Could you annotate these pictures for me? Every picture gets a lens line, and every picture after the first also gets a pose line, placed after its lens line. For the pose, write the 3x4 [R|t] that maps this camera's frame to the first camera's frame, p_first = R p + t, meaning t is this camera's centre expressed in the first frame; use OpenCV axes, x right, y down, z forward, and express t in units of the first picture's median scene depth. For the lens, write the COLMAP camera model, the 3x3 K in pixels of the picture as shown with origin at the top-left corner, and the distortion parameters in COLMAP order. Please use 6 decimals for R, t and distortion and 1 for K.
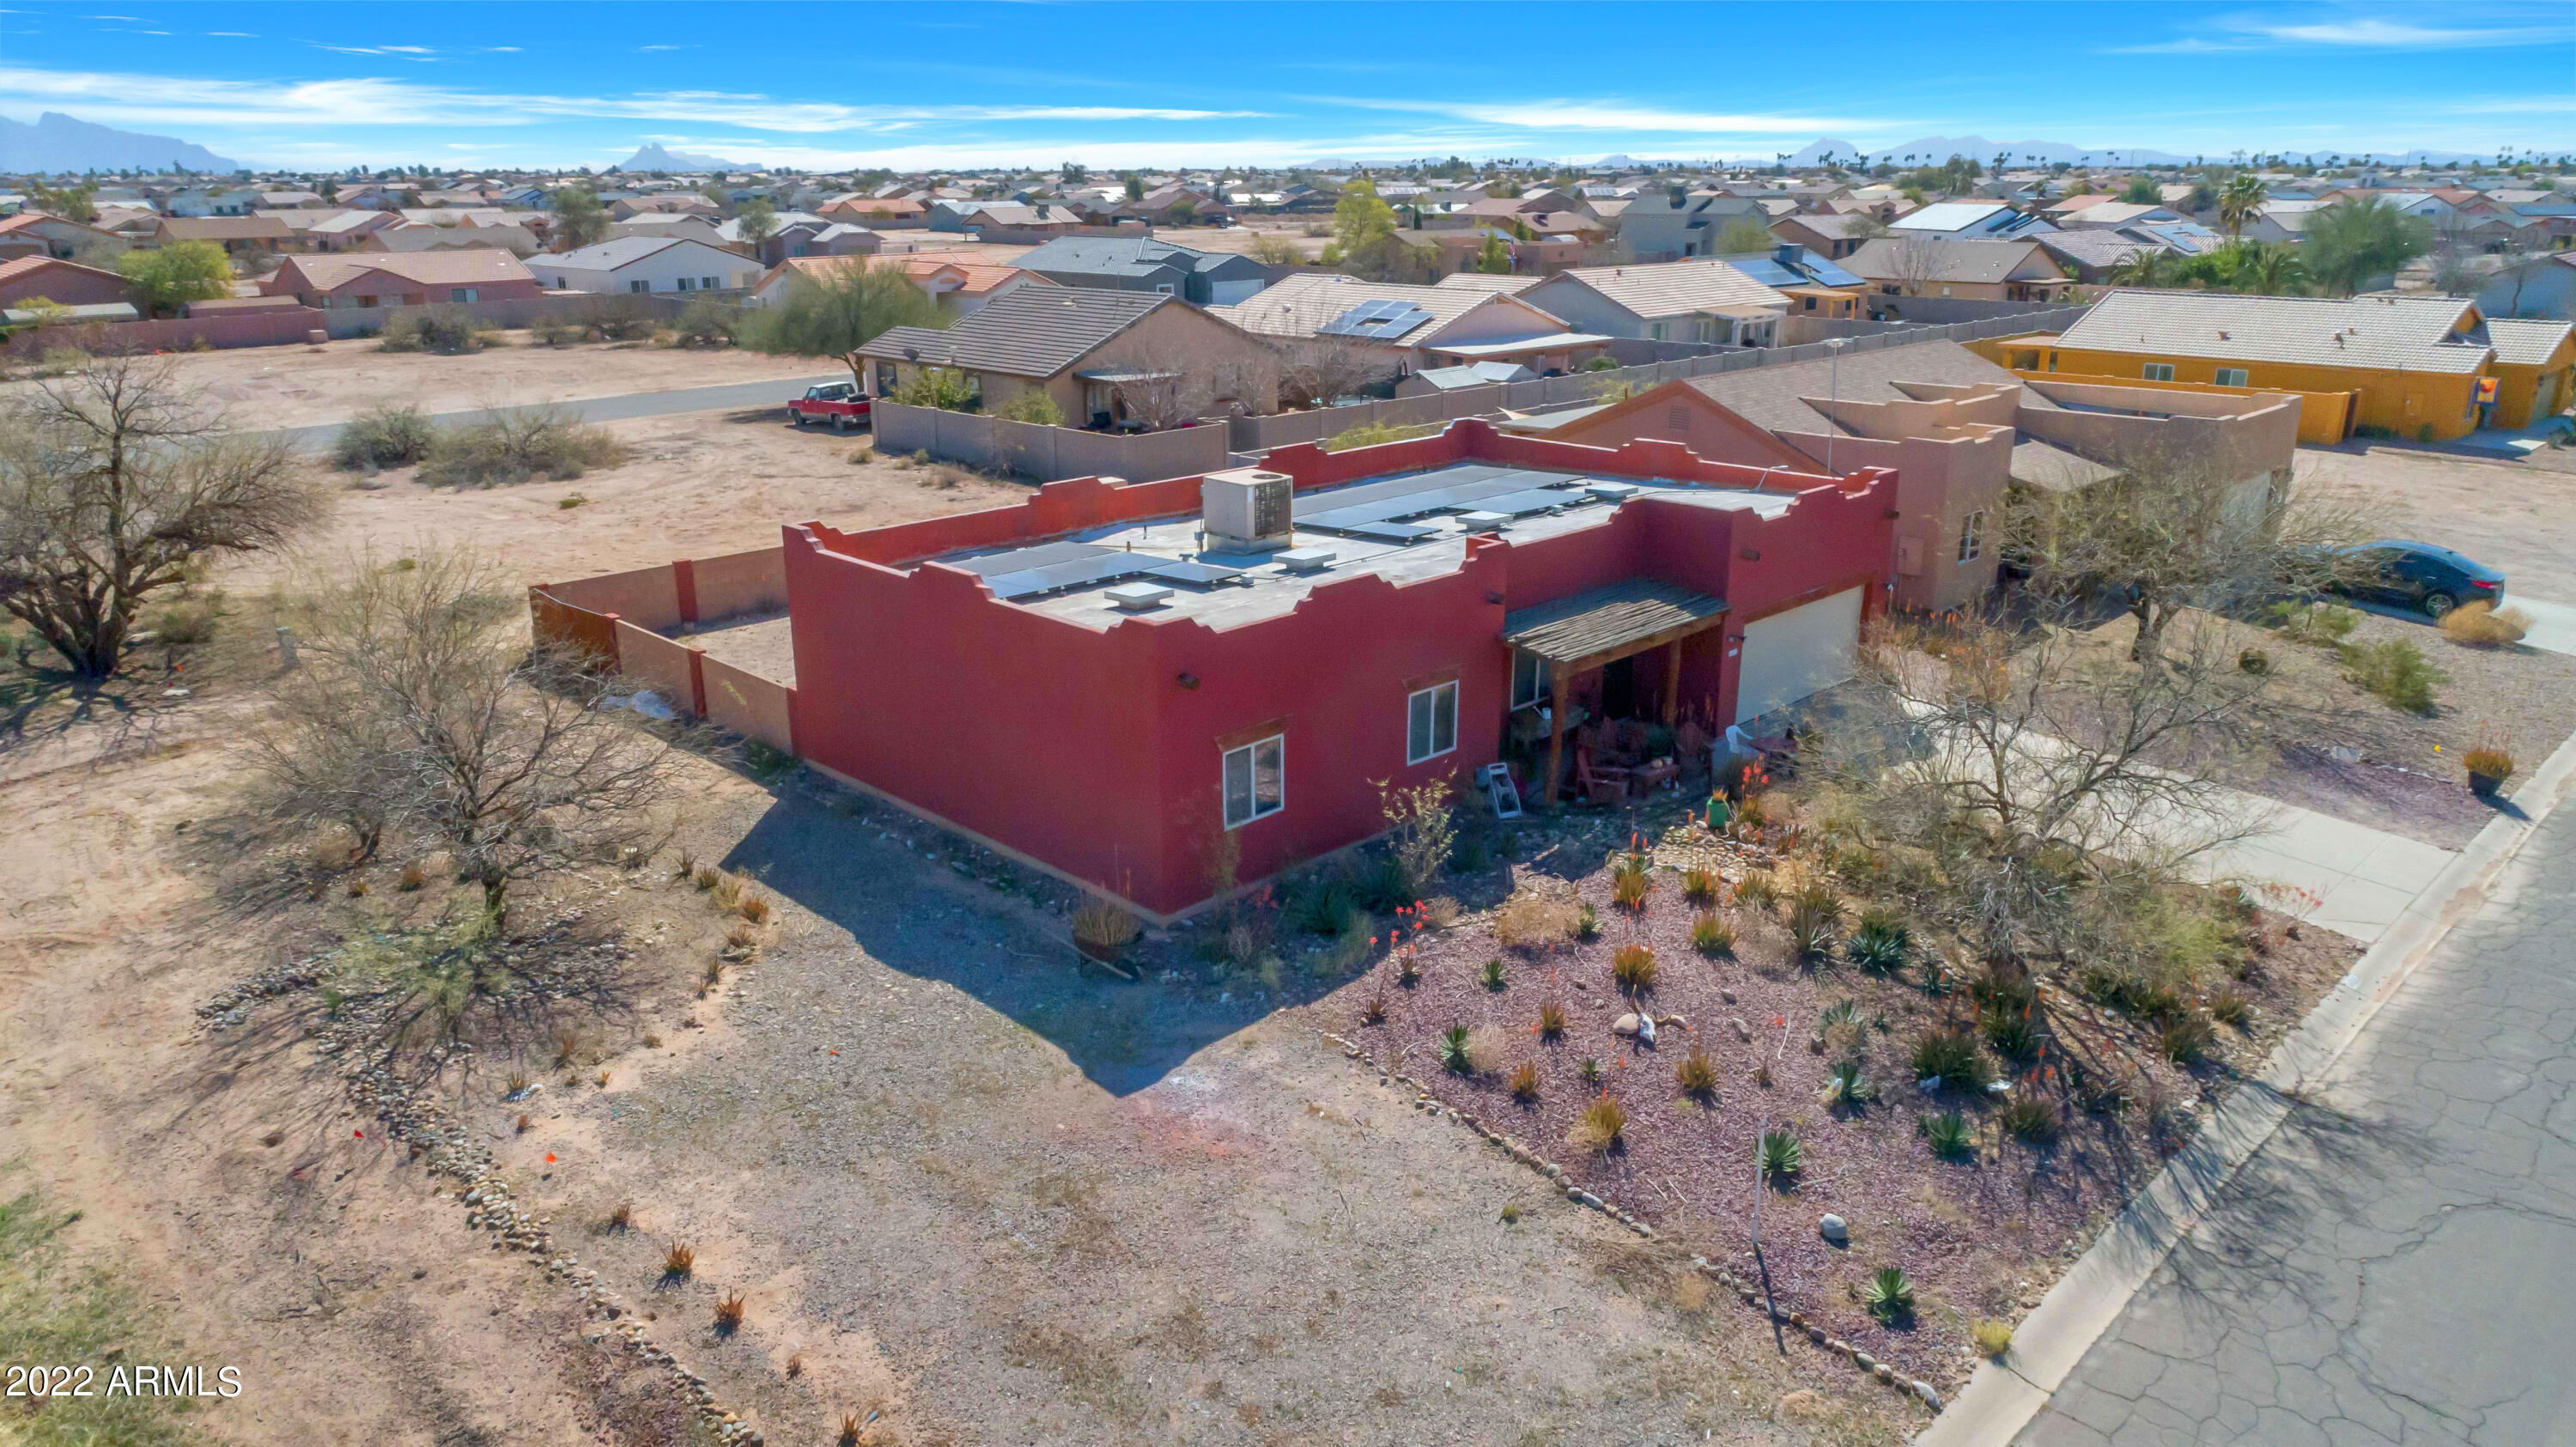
lens RADIAL K [[1707.3, 0, 1288.0], [0, 1707.3, 723.5], [0, 0, 1]] dist [-0.000228, -0.001082]
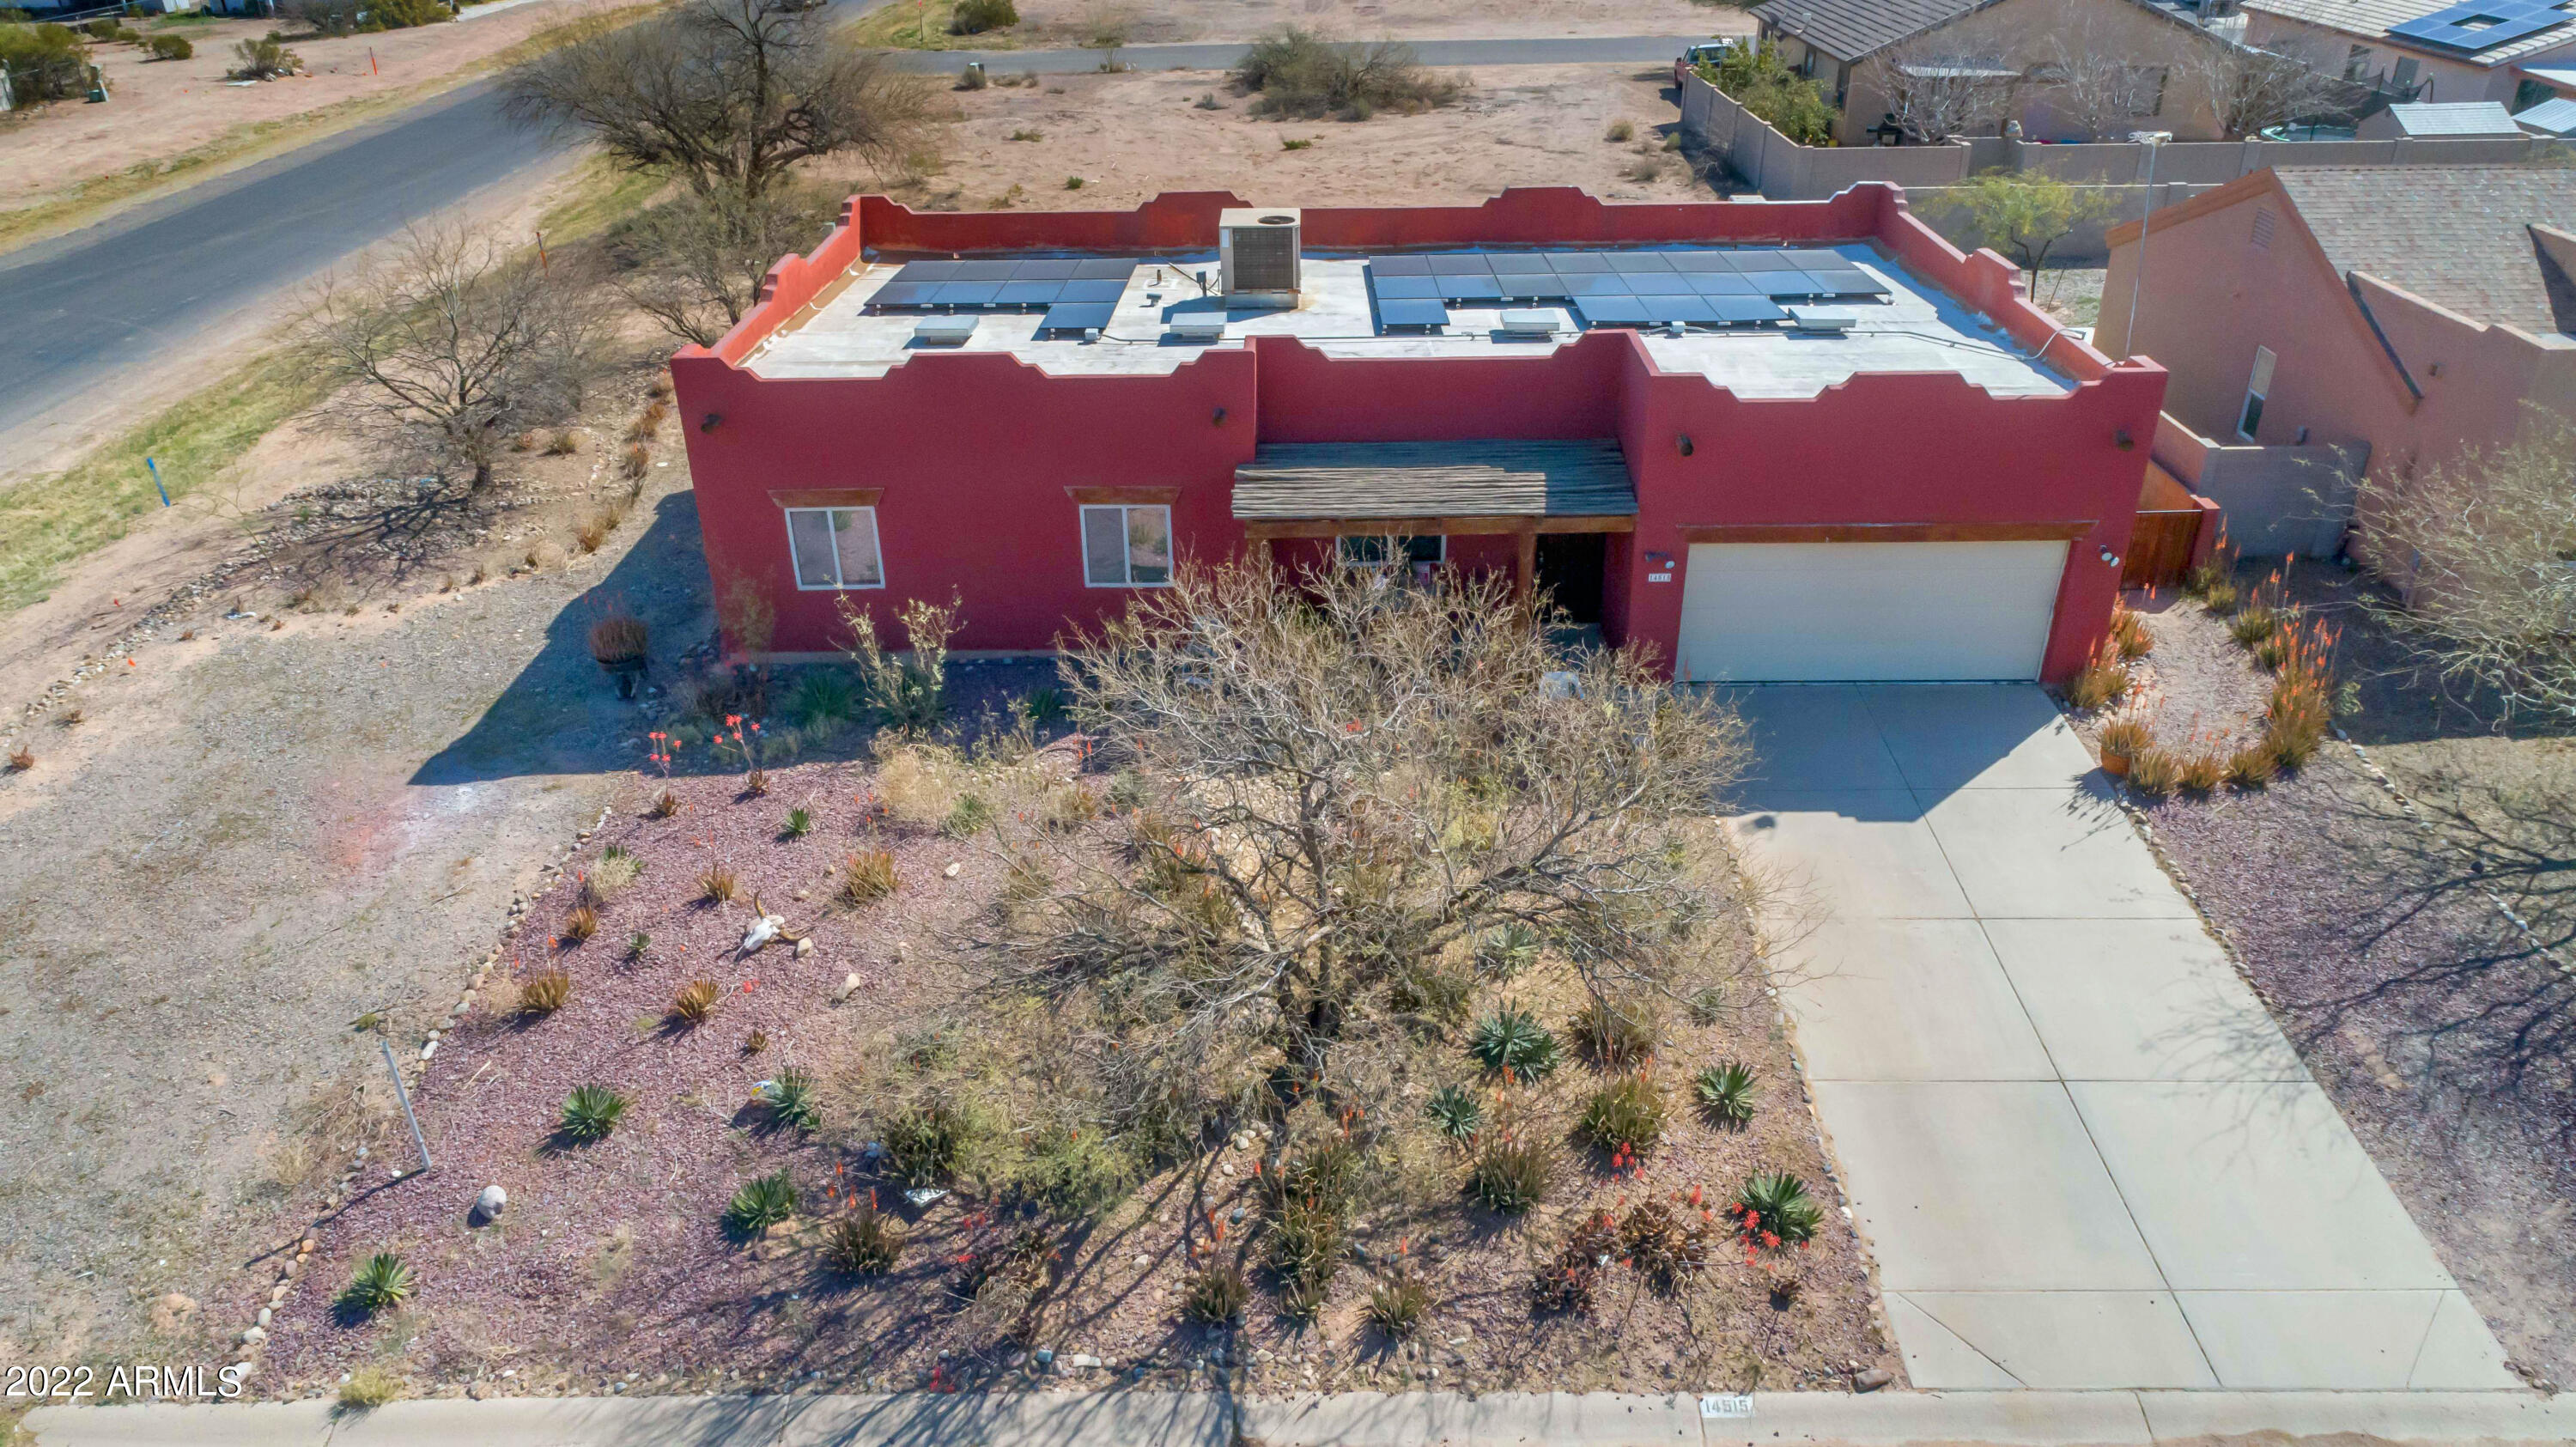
lens RADIAL K [[1707.3, 0, 1288.0], [0, 1707.3, 723.5], [0, 0, 1]] dist [-0.000228, -0.001082]
pose [[0.703856, 0.338185, -0.624674, 0.855063], [-0.206633, 0.938846, 0.275447, -0.204997], [0.679624, -0.064797, 0.730693, 0.531319]]
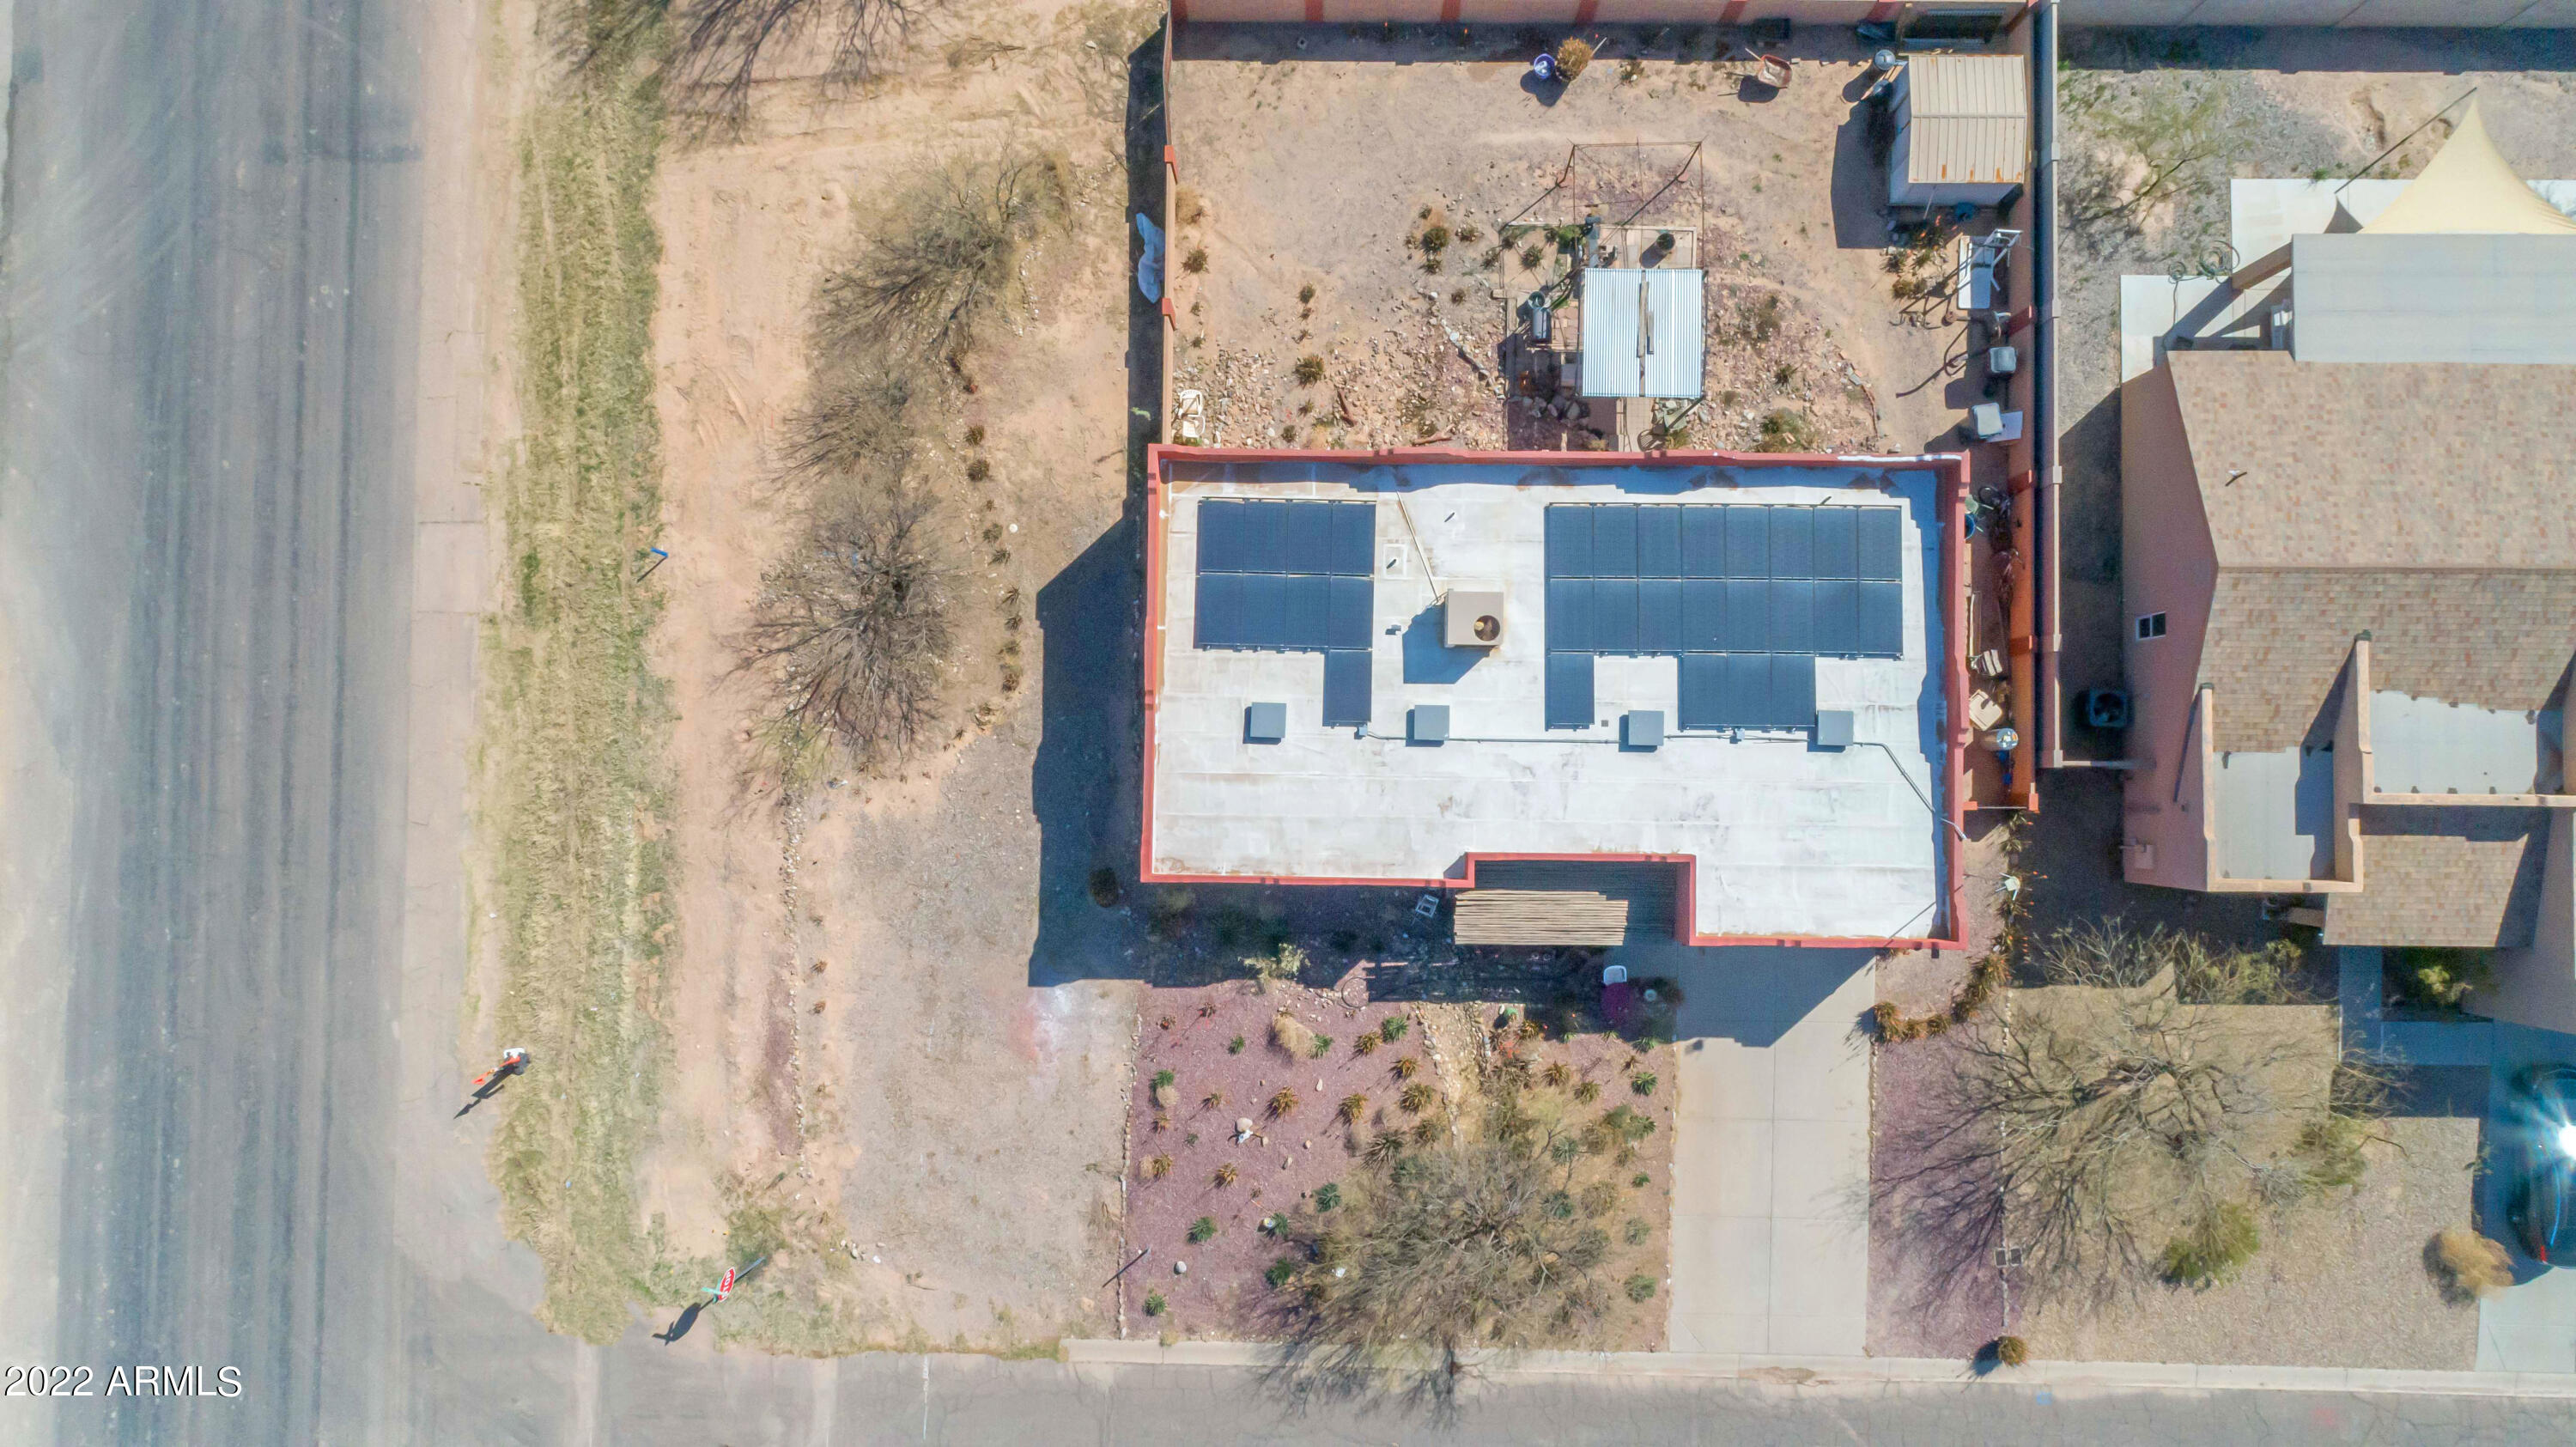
lens RADIAL K [[1707.3, 0, 1288.0], [0, 1707.3, 723.5], [0, 0, 1]] dist [-0.000228, -0.001082]
pose [[0.700606, 0.712894, -0.030541, -0.036178], [-0.207575, 0.244574, 0.947152, -1.761473], [0.682688, -0.657241, 0.319329, 0.677041]]
